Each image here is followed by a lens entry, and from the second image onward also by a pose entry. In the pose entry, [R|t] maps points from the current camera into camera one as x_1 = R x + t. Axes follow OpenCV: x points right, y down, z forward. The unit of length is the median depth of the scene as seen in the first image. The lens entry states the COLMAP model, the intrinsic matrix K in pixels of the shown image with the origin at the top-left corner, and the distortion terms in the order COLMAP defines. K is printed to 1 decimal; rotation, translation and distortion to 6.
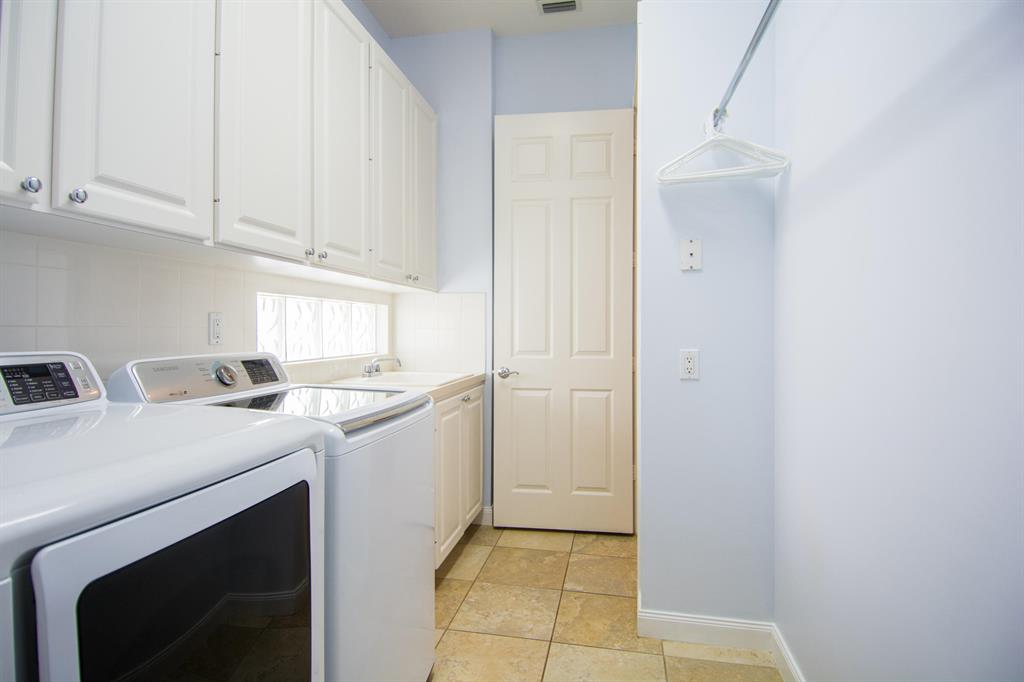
lens RADIAL K [[532.7, 0, 513.8], [0, 532.7, 331.9], [0, 0, 1]] dist [0.020670, -0.001279]
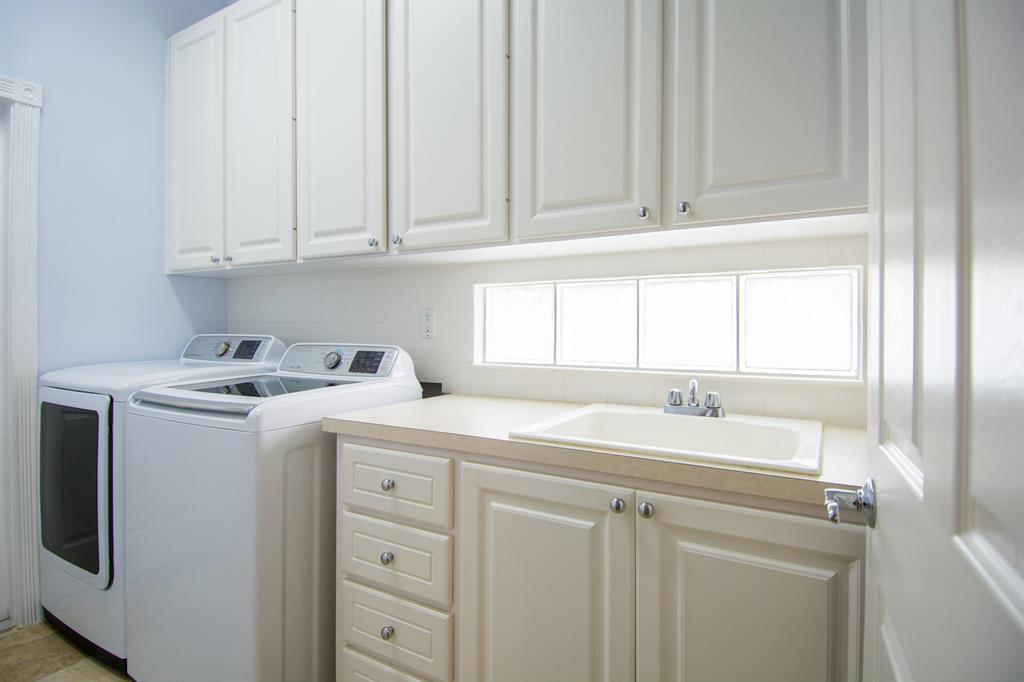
lens RADIAL K [[532.7, 0, 513.8], [0, 532.7, 331.9], [0, 0, 1]] dist [0.020670, -0.001279]
pose [[-0.330226, 0.006123, -0.943882, 0.358092], [-0.007386, 0.999932, 0.009071, -0.000062], [0.943873, 0.009967, -0.330158, 1.284878]]
